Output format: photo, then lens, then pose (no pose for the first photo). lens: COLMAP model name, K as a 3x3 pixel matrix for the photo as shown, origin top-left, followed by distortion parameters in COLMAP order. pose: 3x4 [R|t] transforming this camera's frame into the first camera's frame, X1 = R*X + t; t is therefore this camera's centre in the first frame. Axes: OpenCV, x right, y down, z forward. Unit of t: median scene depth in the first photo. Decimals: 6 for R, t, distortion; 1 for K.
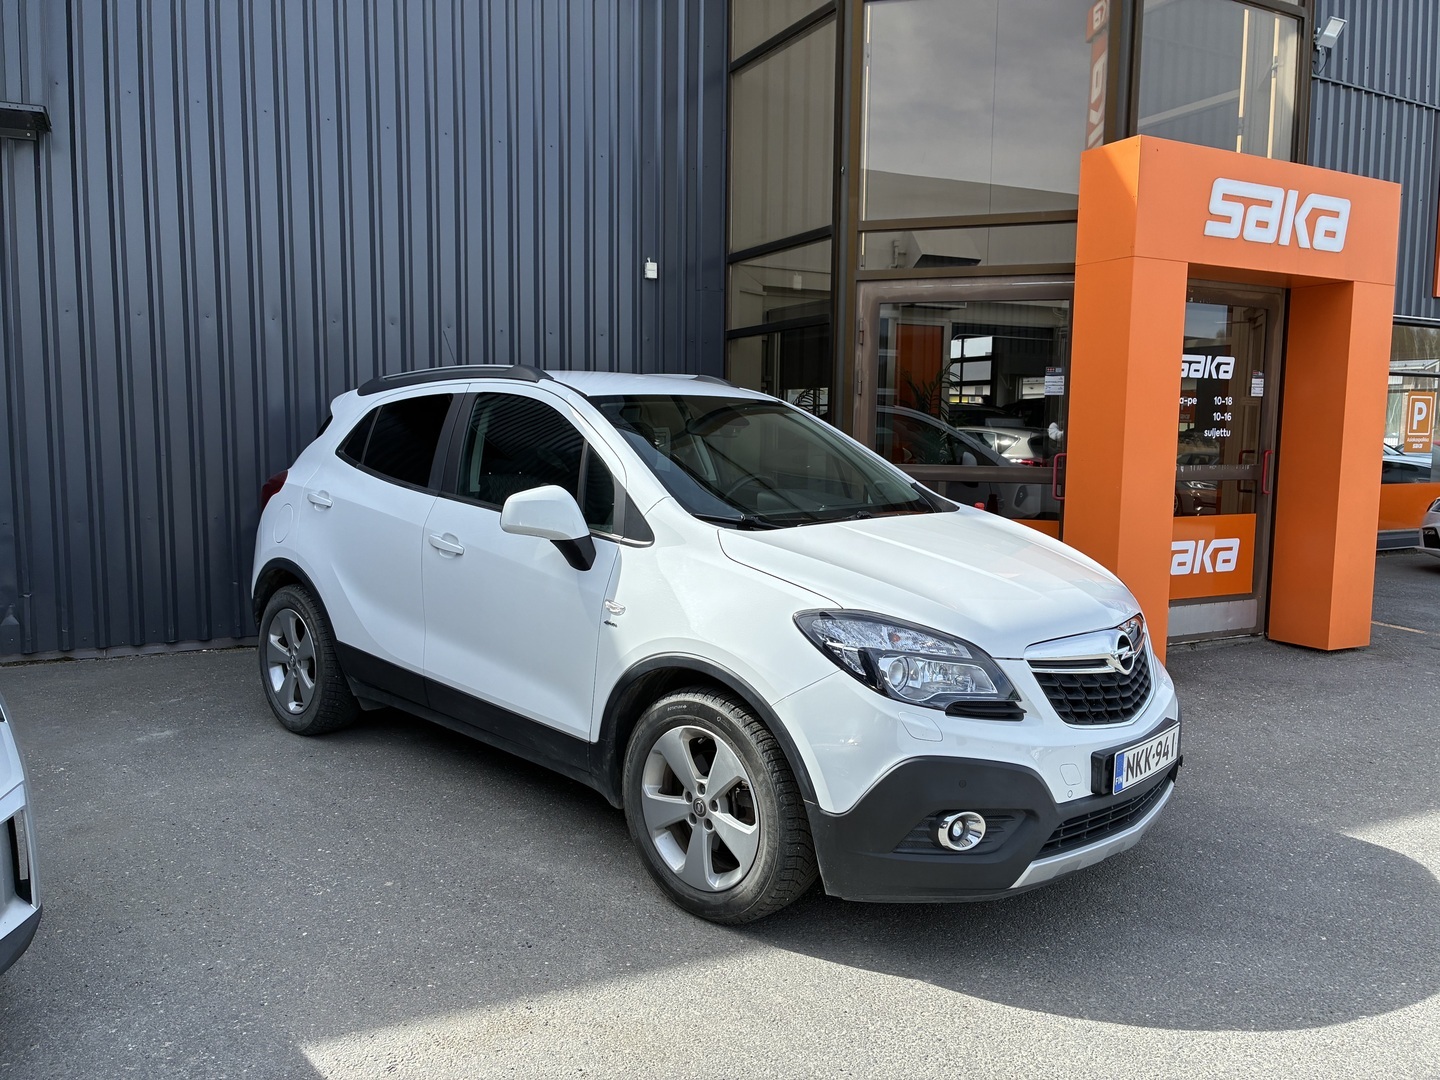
lens RADIAL K [[1095.6, 0, 720.0], [0, 1095.6, 540.0], [0, 0, 1]] dist [0.005694, 0.002200]
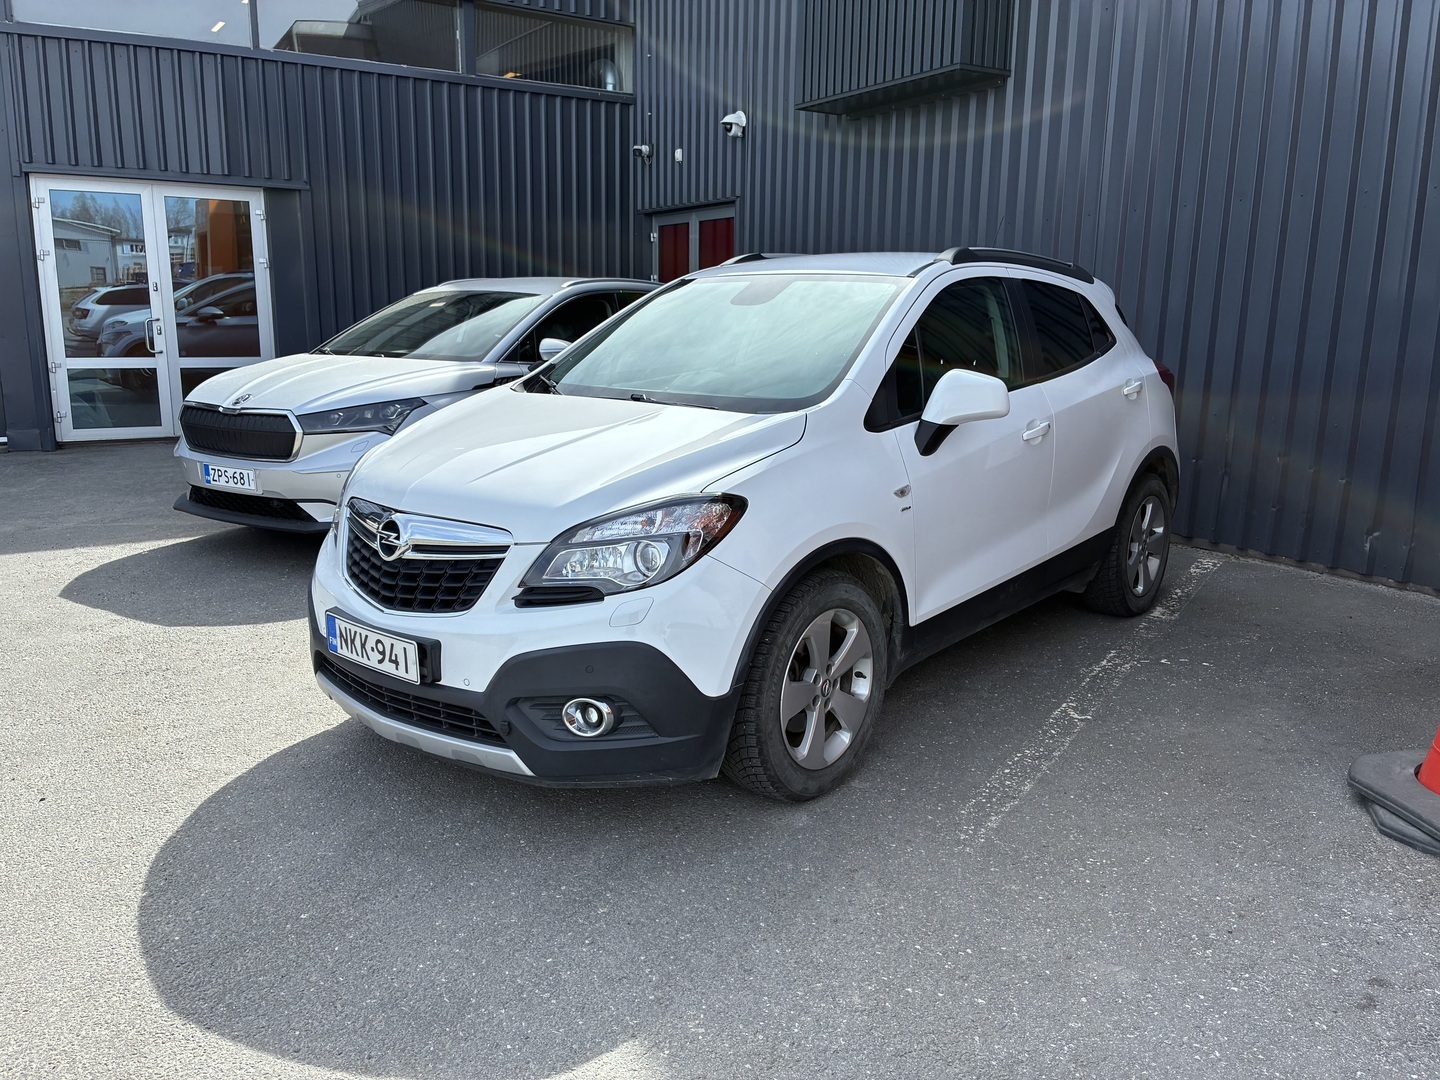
lens RADIAL K [[1095.6, 0, 720.0], [0, 1095.6, 540.0], [0, 0, 1]] dist [0.005694, 0.002200]
pose [[0.061368, 0.200782, -0.977712, 1.373381], [-0.120353, 0.973900, 0.192445, -0.117247], [0.990833, 0.105860, 0.083931, 1.257802]]
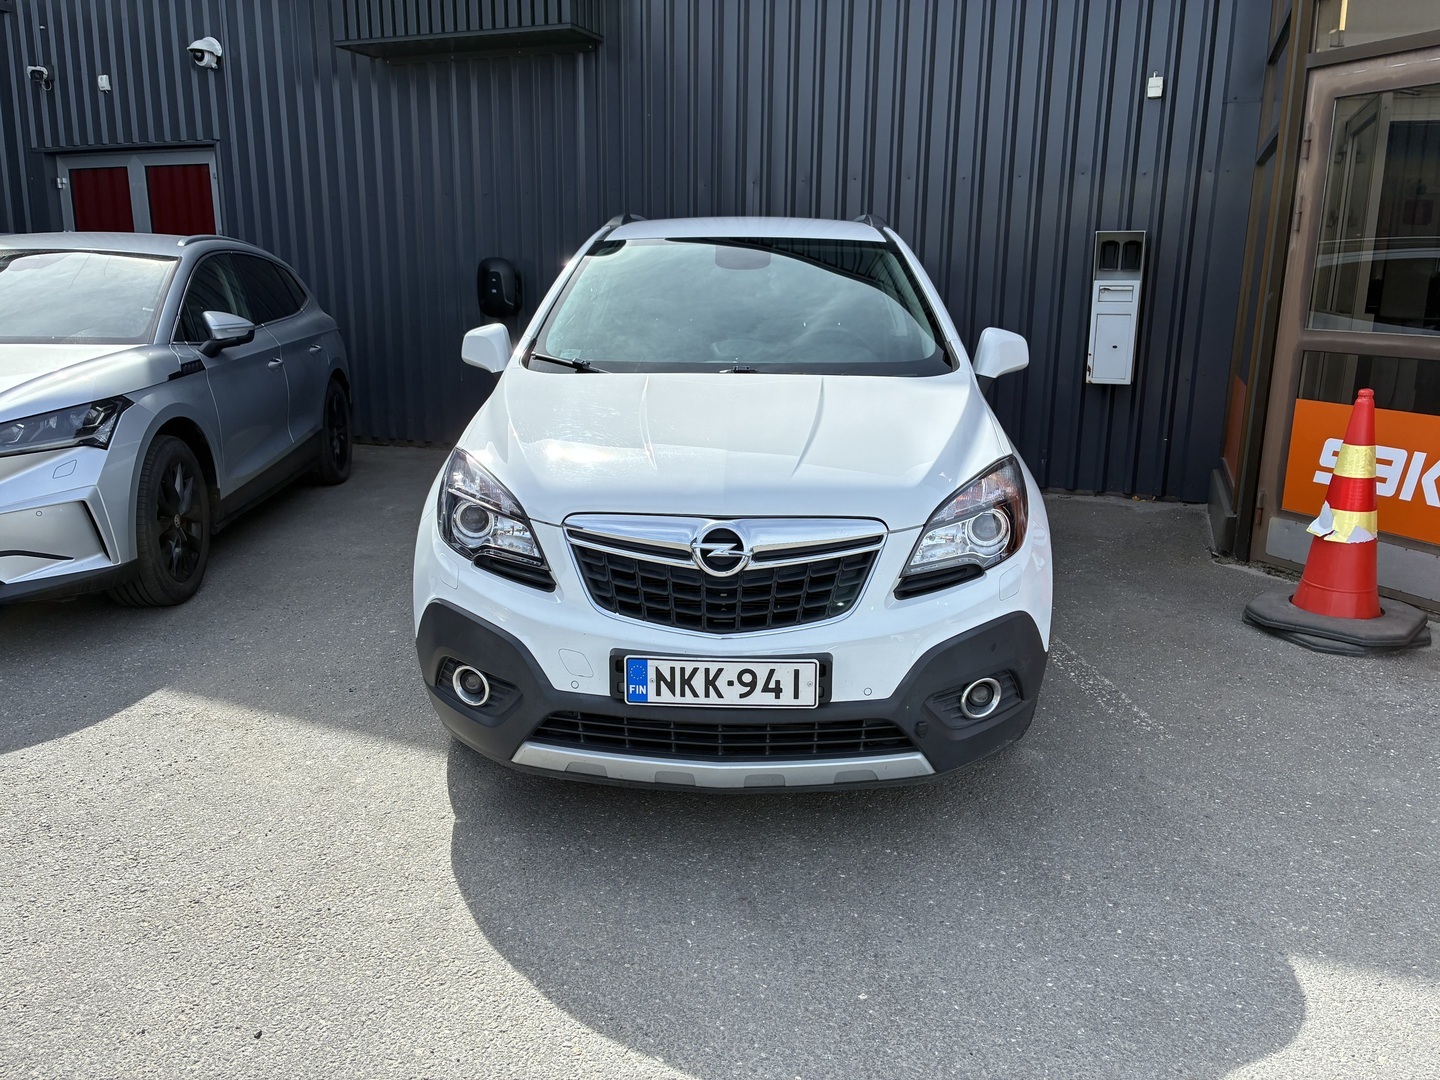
lens RADIAL K [[1081.5, 0, 720.0], [0, 1081.5, 540.0], [0, 0, 1]] dist [0.087556, -0.117106]
pose [[0.655843, 0.172224, -0.734989, 0.990287], [-0.084947, 0.984281, 0.154840, -0.027836], [0.750102, -0.039116, 0.660164, 0.499294]]
